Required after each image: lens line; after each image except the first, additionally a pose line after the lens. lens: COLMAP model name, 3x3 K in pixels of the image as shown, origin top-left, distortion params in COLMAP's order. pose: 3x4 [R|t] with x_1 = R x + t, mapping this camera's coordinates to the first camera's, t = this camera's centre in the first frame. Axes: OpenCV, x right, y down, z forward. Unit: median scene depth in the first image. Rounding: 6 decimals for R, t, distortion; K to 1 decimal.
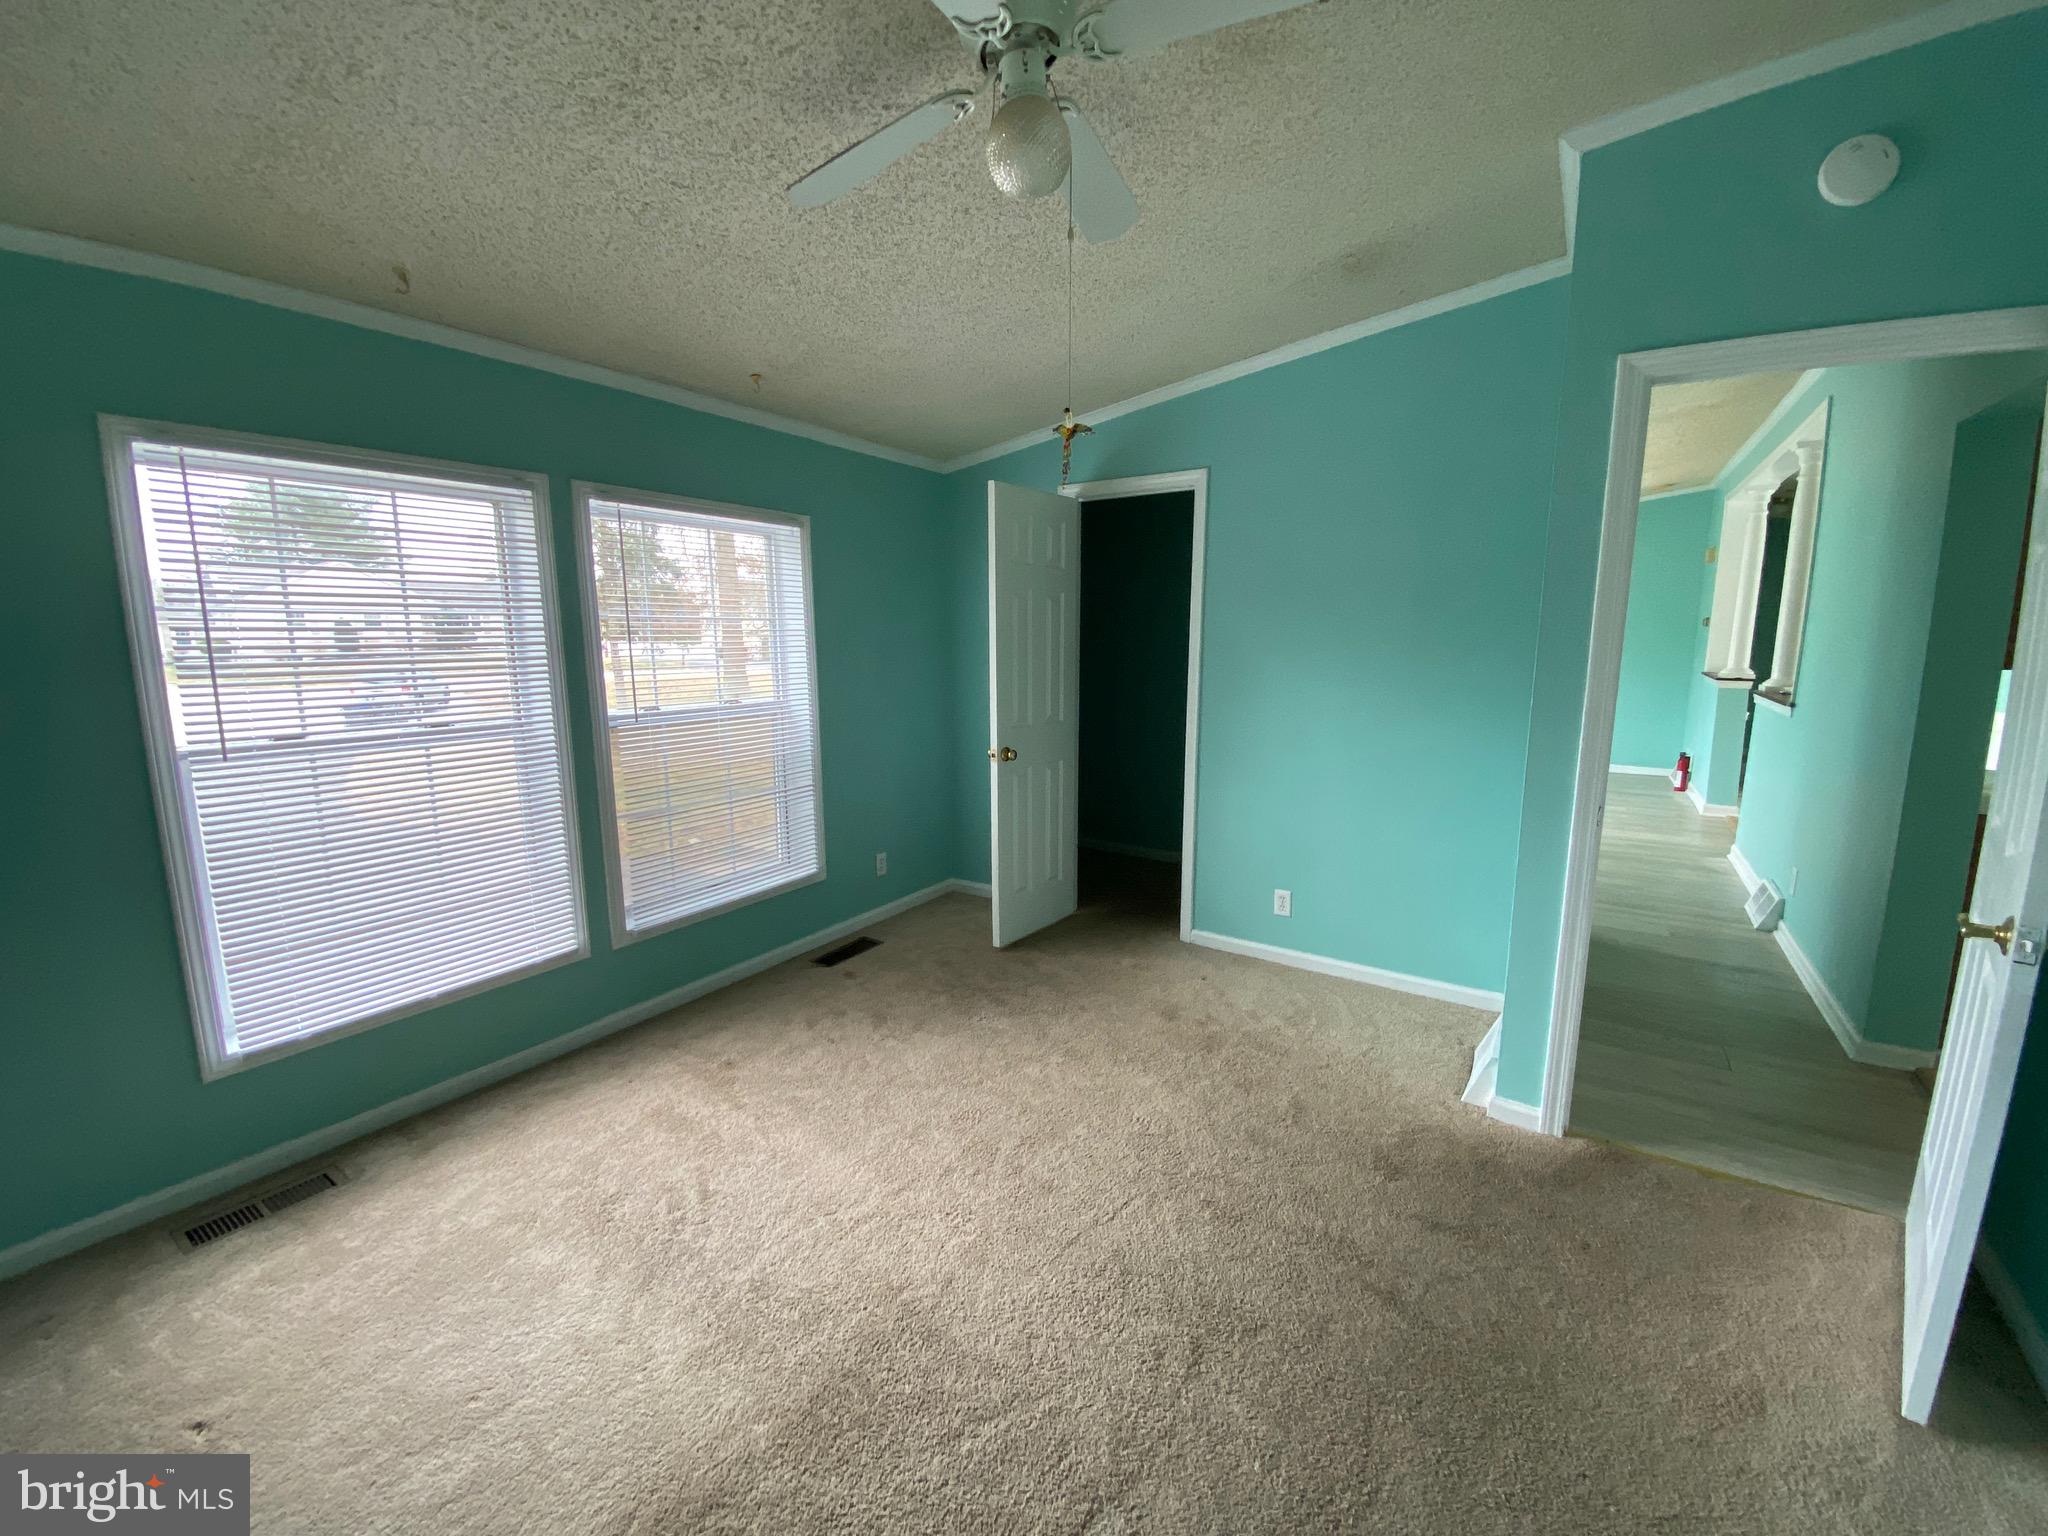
lens RADIAL K [[827.7, 0, 1021.5], [0, 827.7, 767.8], [0, 0, 1]] dist [0.028057, -0.024712]
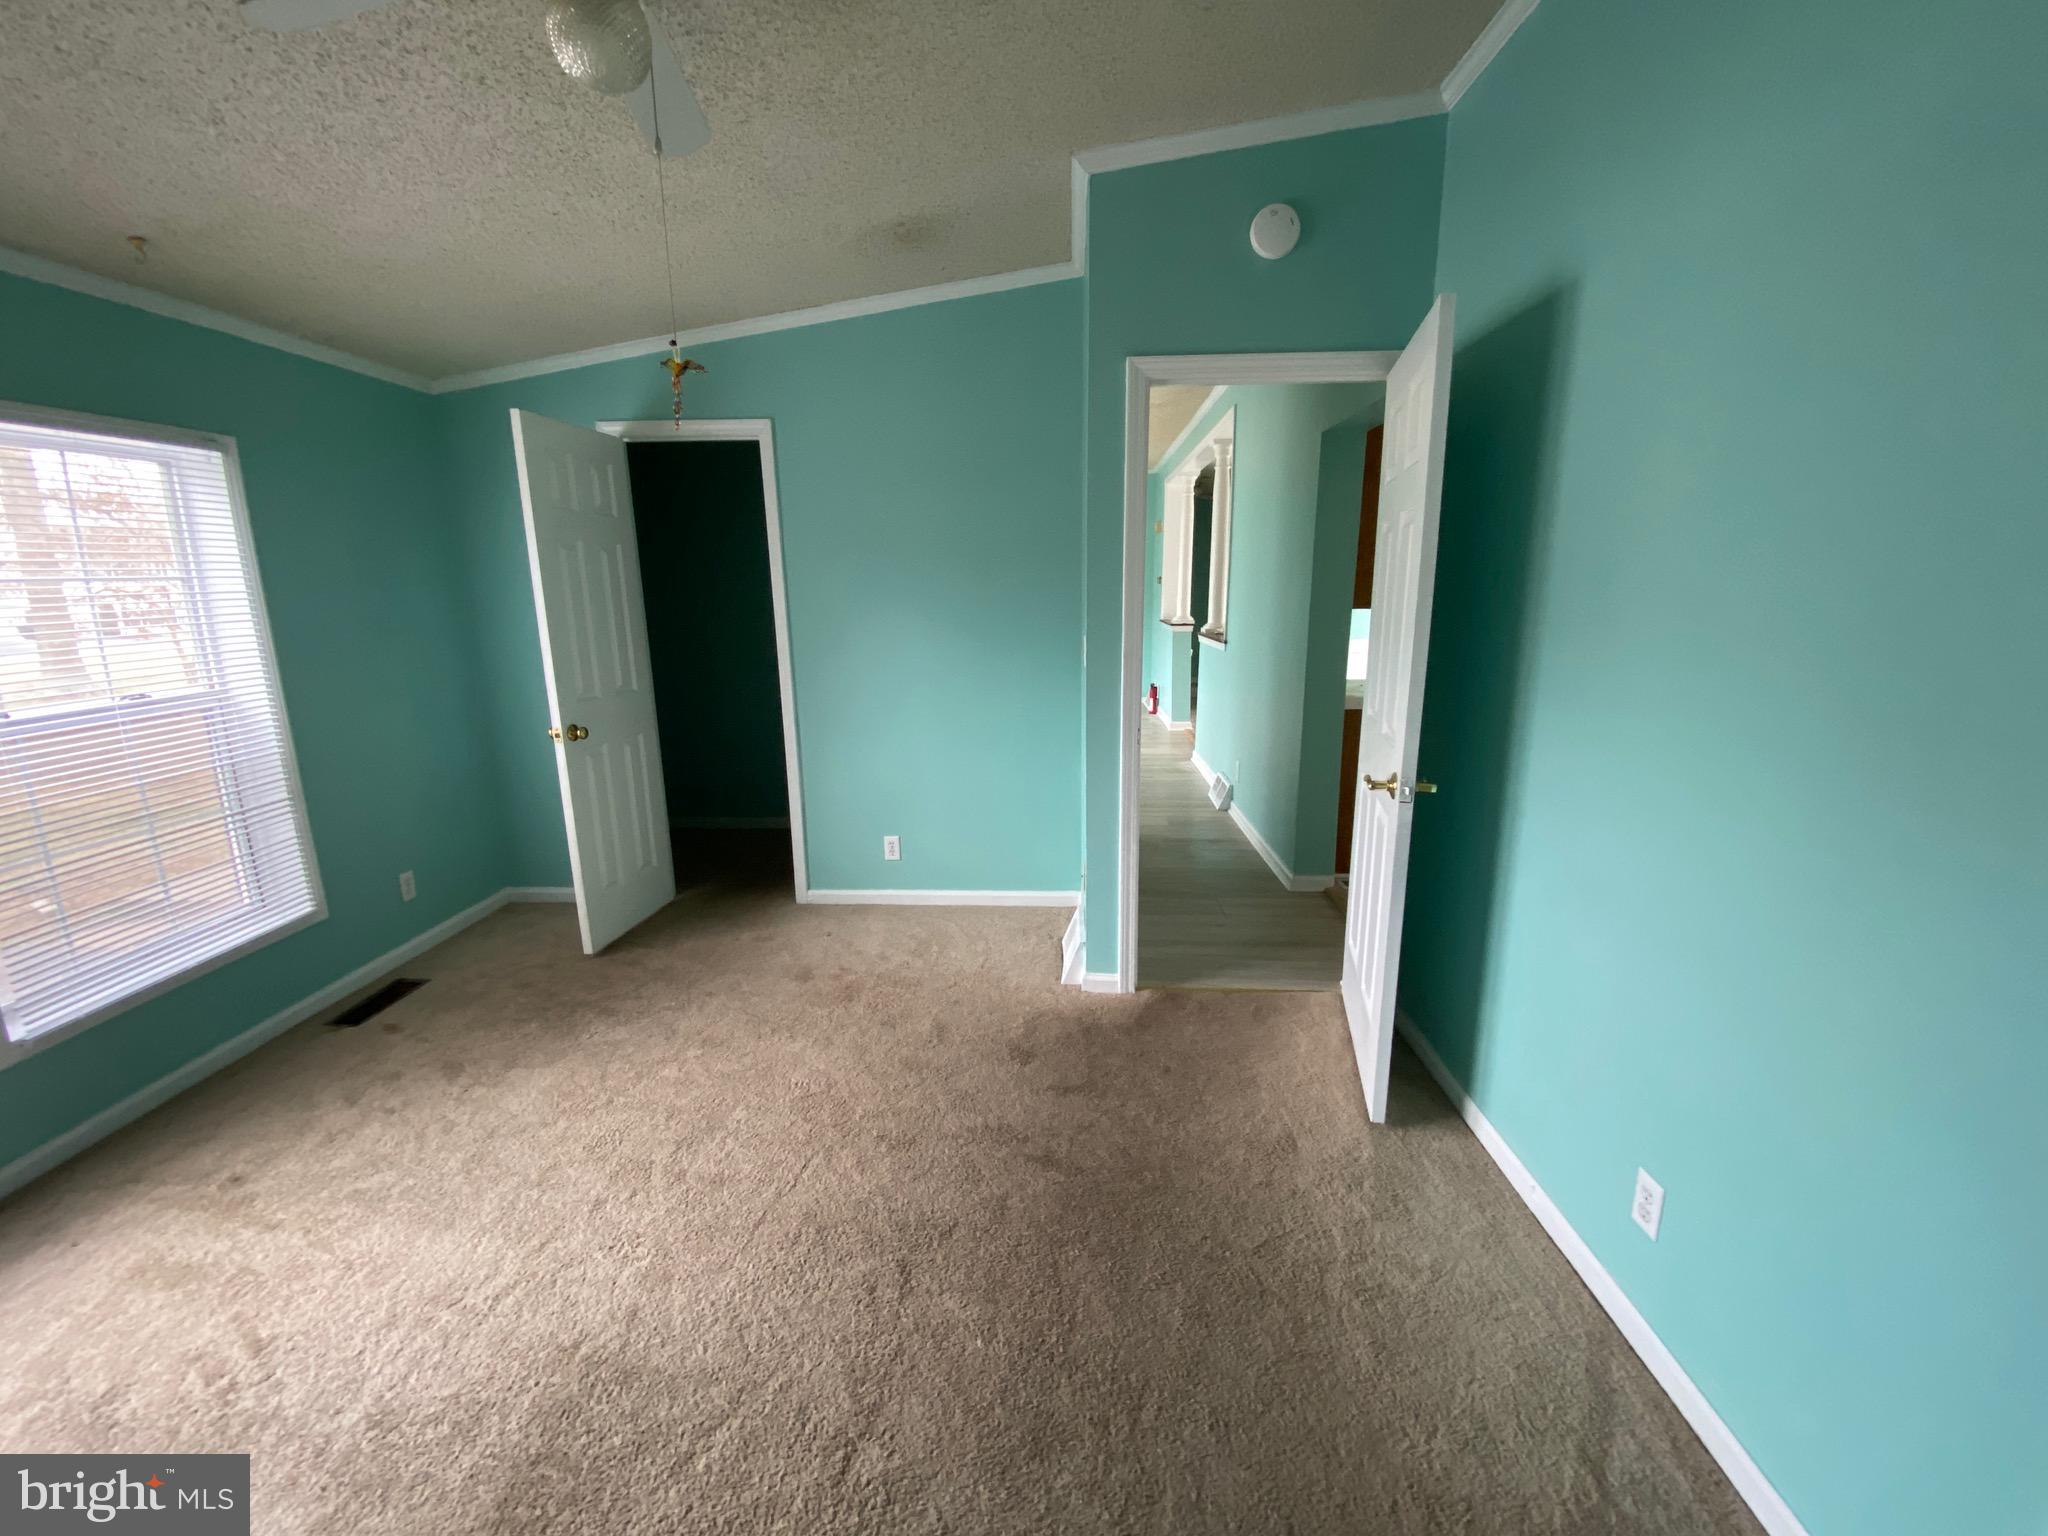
lens RADIAL K [[830.6, 0, 1016.2], [0, 830.6, 765.0], [0, 0, 1]] dist [0.018752, -0.019225]
pose [[0.861842, -0.115714, 0.493799, -0.078770], [0.094870, 0.993221, 0.067166, 0.002609], [-0.498224, -0.011040, 0.866978, 0.012445]]
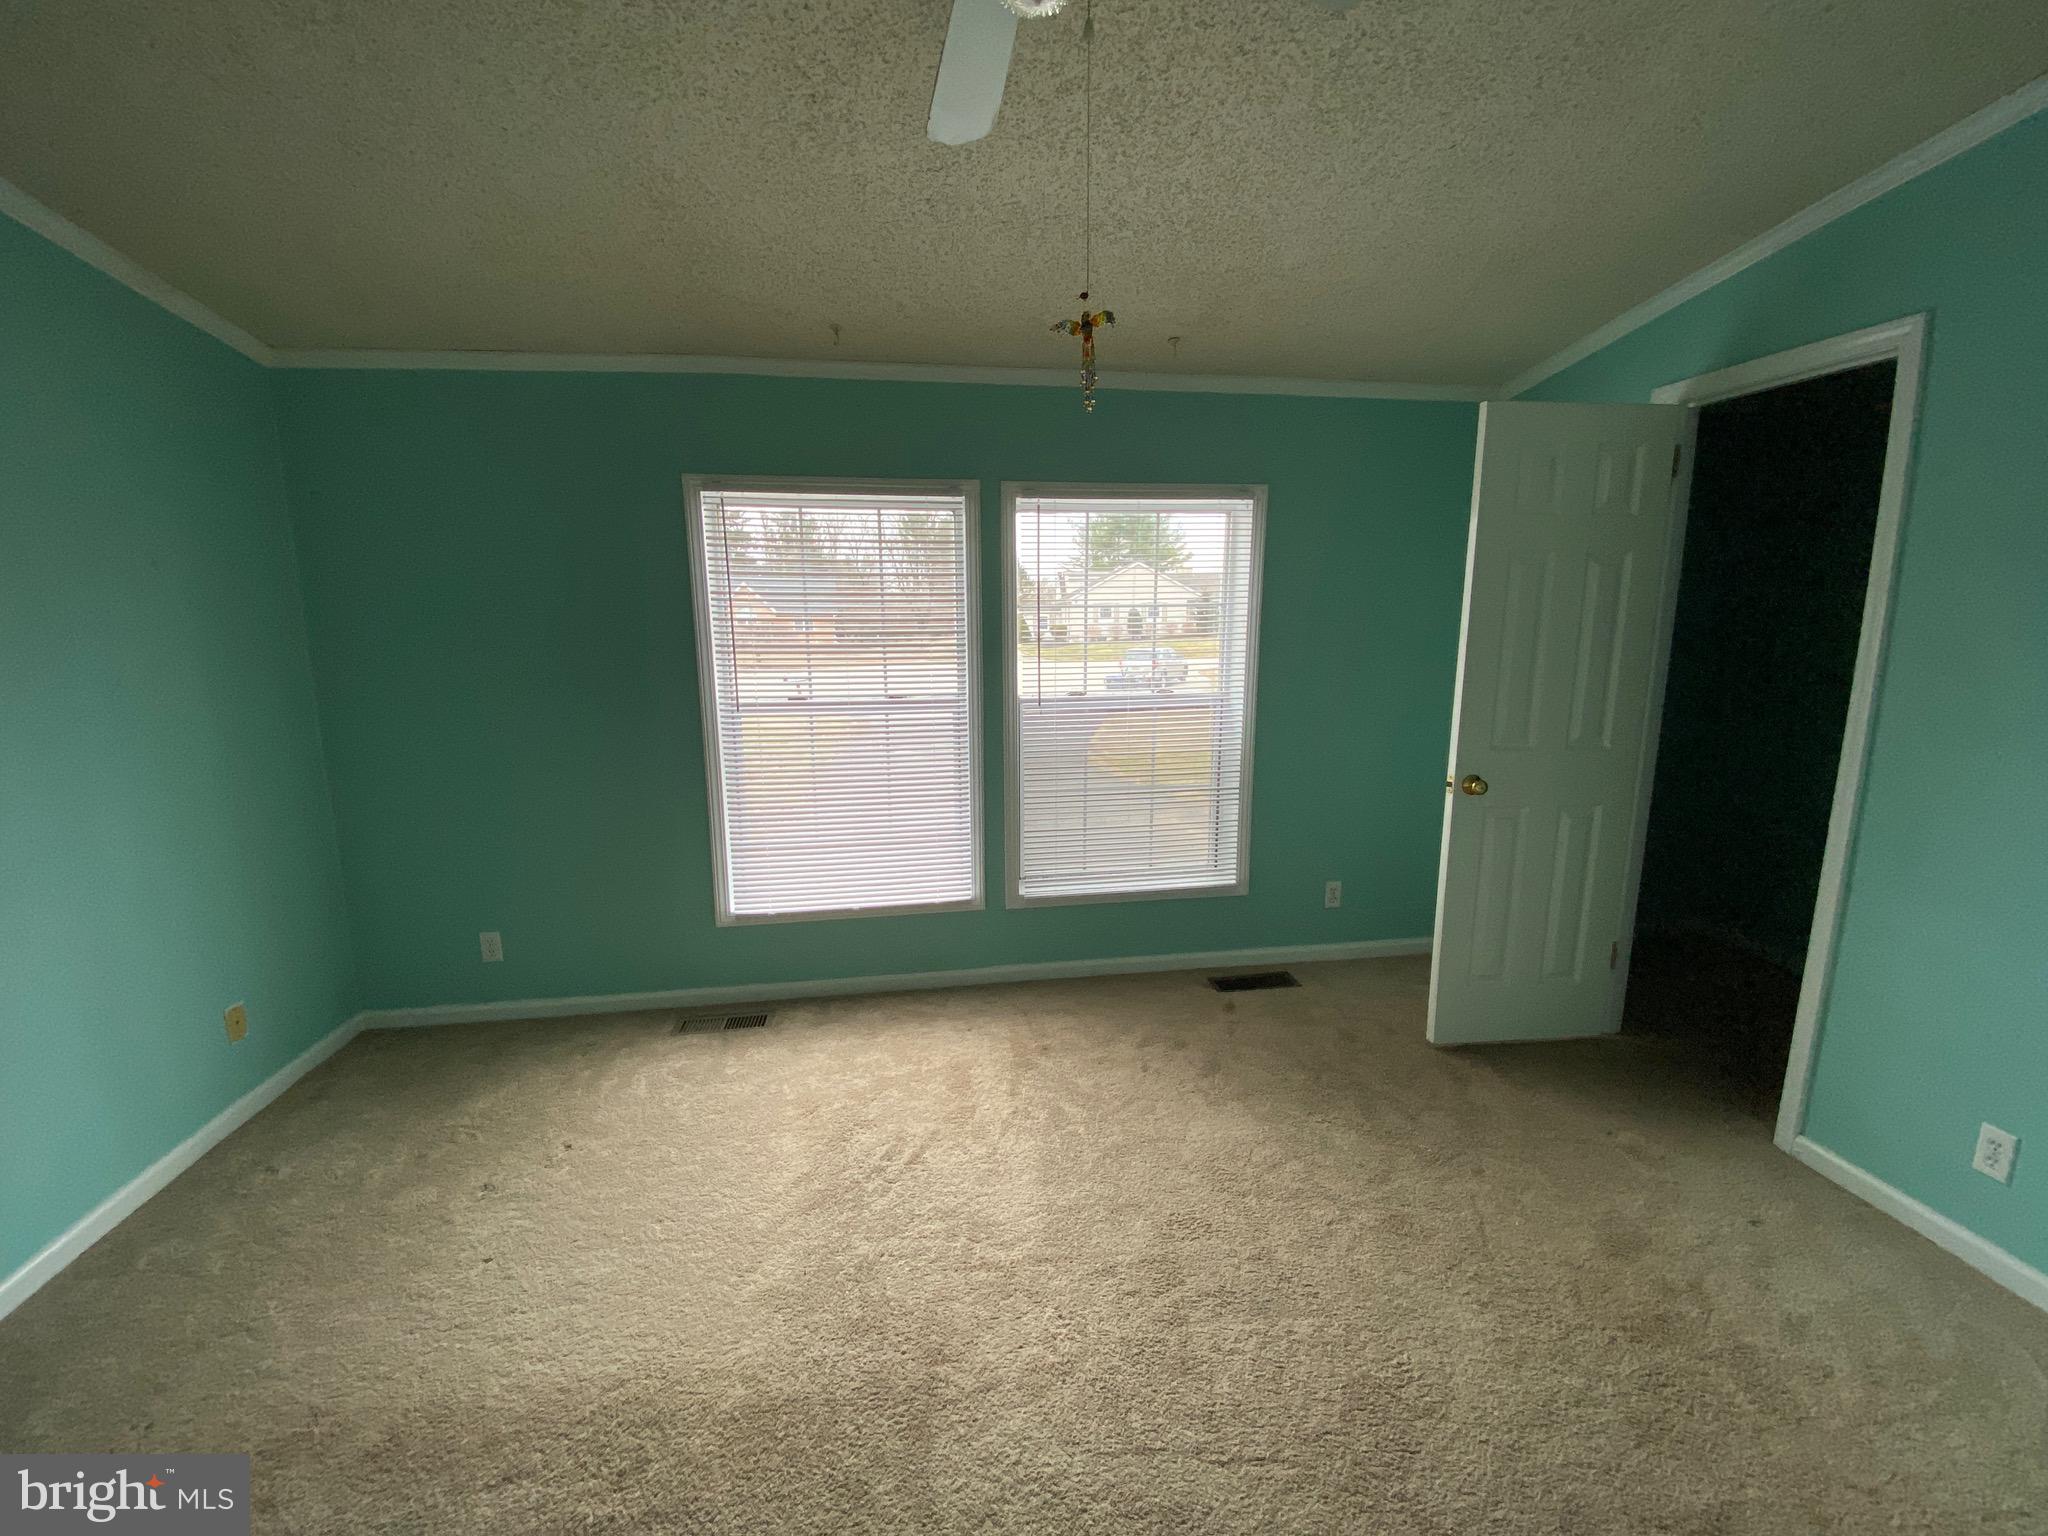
lens RADIAL K [[827.7, 0, 1021.5], [0, 827.7, 767.8], [0, 0, 1]] dist [0.028057, -0.024712]
pose [[0.674909, 0.126834, -0.726919, 0.348466], [-0.114009, 0.991211, 0.067096, -0.051313], [0.729040, 0.037591, 0.683438, 0.310630]]
